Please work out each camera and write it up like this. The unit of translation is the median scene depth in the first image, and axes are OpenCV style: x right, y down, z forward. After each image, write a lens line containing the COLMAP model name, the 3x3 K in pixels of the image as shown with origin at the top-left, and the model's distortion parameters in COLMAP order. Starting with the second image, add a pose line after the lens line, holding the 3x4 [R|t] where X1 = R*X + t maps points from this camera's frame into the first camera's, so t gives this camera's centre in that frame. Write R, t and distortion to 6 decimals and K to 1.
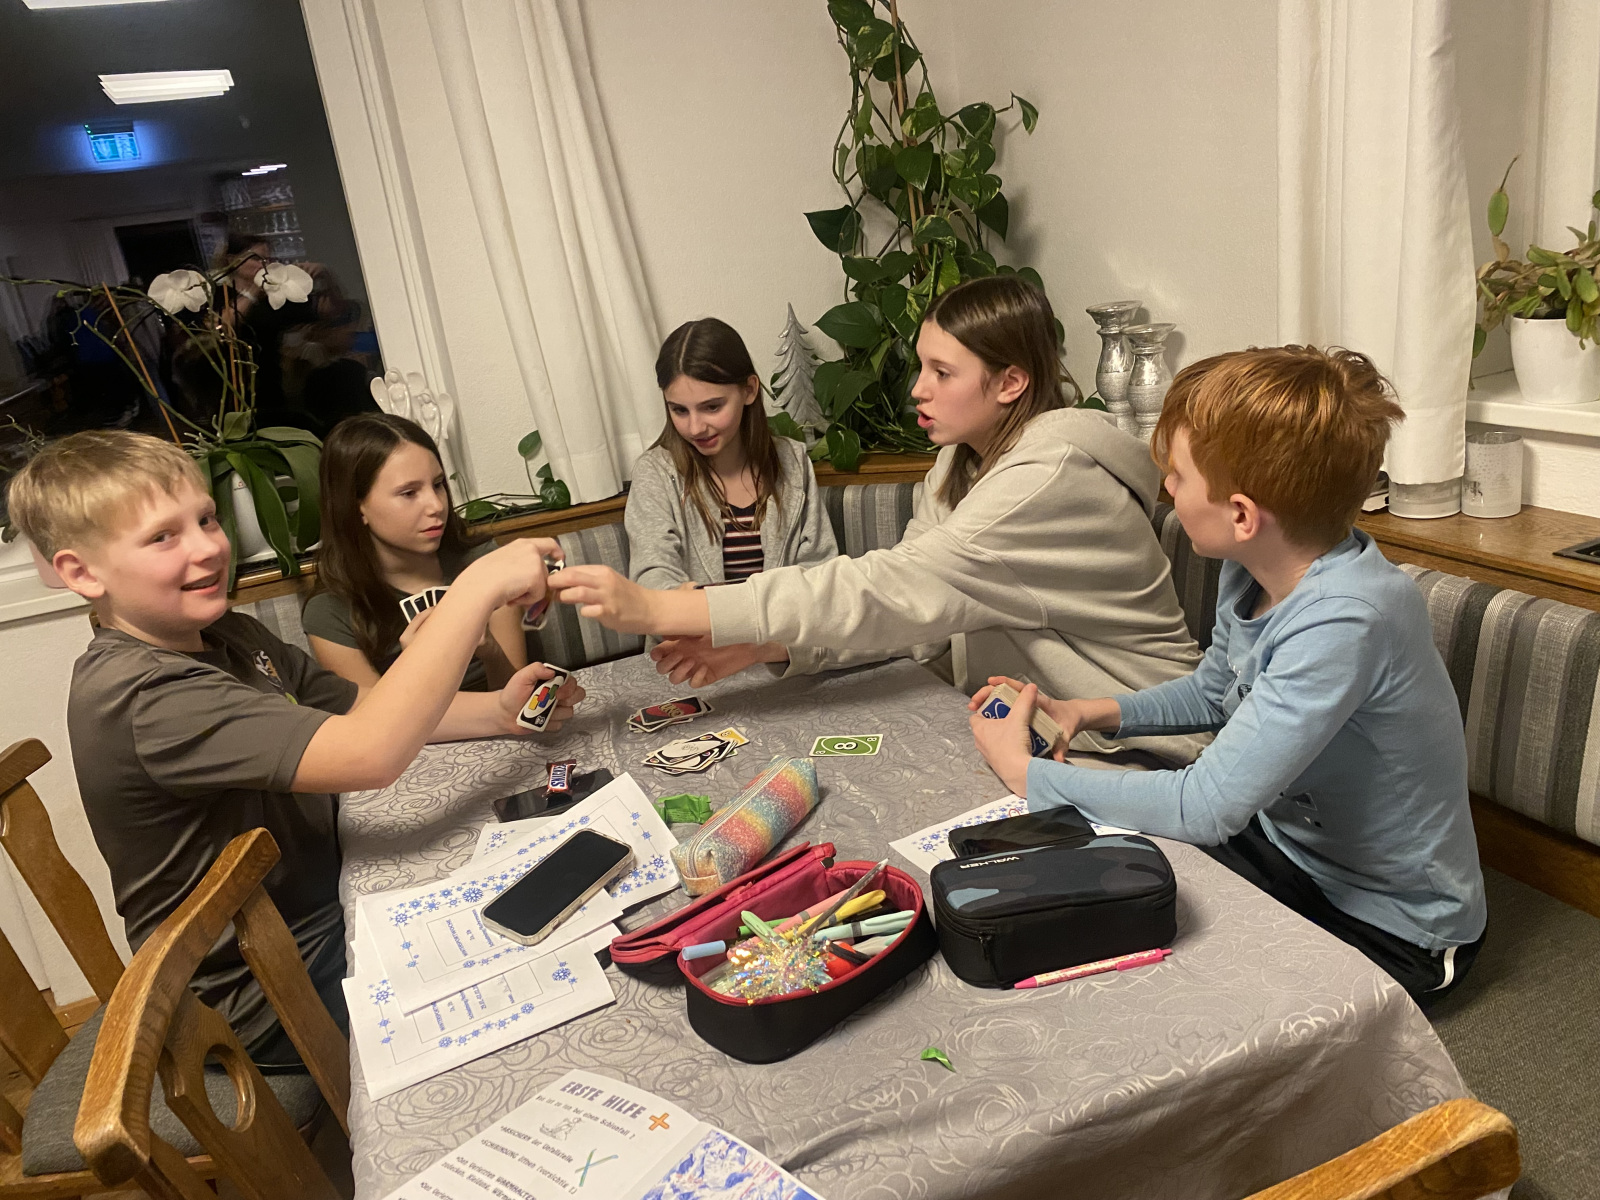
lens RADIAL K [[1211.8, 0, 814.8], [0, 1211.8, 591.5], [0, 0, 1]] dist [0.022457, -0.026369]
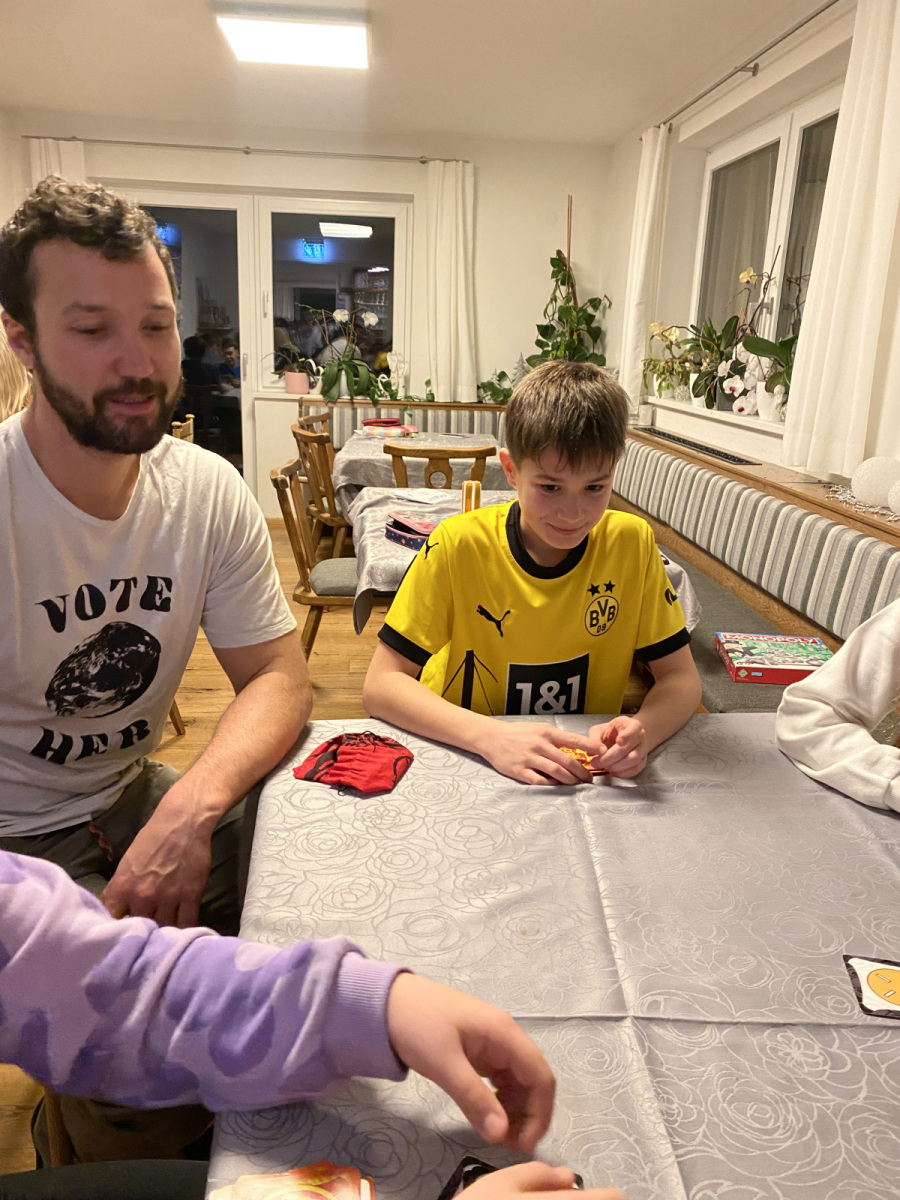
lens RADIAL K [[908.8, 0, 462.8], [0, 908.8, 598.3], [0, 0, 1]] dist [0.022457, -0.026369]
pose [[0.938742, 0.238494, -0.248766, 0.621113], [-0.242226, 0.970088, 0.015968, 0.398656], [0.245134, 0.045267, 0.968432, -1.351547]]
